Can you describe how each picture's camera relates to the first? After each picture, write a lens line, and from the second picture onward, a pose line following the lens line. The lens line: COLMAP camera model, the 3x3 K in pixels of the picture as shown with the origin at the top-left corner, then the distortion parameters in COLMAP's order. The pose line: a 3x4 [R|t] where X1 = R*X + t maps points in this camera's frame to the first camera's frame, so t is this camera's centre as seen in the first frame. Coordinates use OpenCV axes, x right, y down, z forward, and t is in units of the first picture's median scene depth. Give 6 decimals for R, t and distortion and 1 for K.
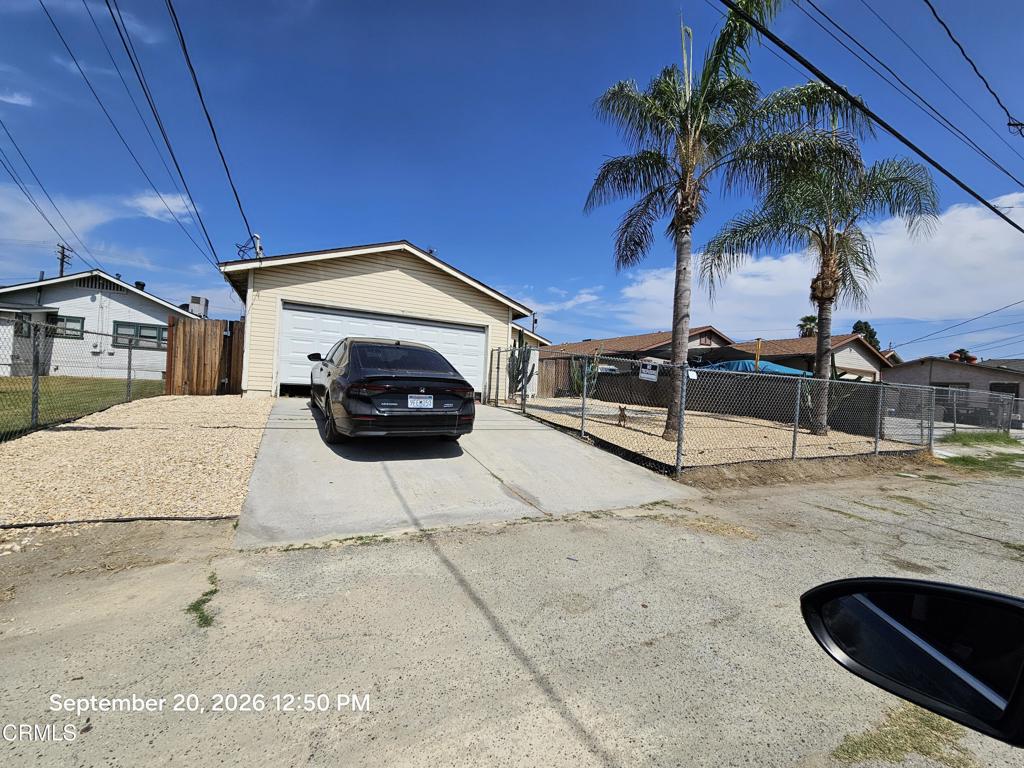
lens RADIAL K [[411.8, 0, 511.0], [0, 411.8, 388.4], [0, 0, 1]] dist [0.014028, -0.001506]
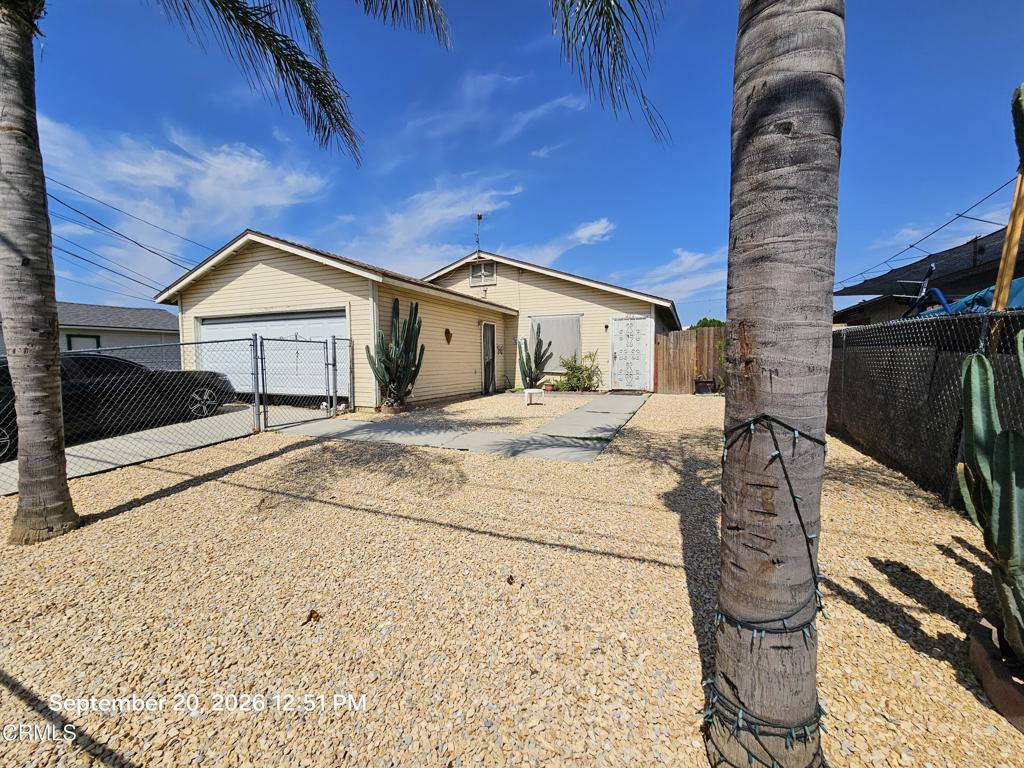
lens RADIAL K [[411.8, 0, 515.1], [0, 411.8, 384.7], [0, 0, 1]] dist [0.014028, -0.001506]
pose [[0.646249, -0.016599, -0.762946, 0.730190], [0.035190, 0.999348, 0.008065, -0.008047], [0.762315, -0.032060, 0.646412, 0.780147]]
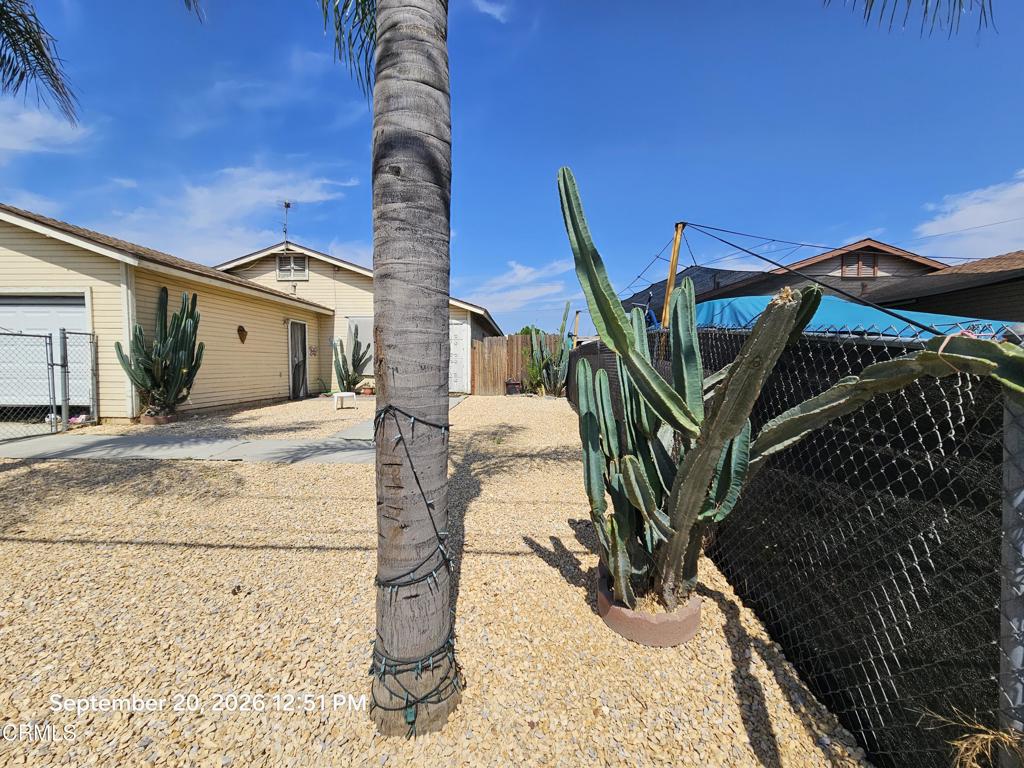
lens RADIAL K [[411.8, 0, 508.3], [0, 411.8, 385.1], [0, 0, 1]] dist [0.014028, -0.001506]
pose [[0.869065, -0.029868, -0.493796, 0.793314], [0.042089, 0.999021, 0.013648, -0.002981], [0.492905, -0.032645, 0.869471, 0.808518]]
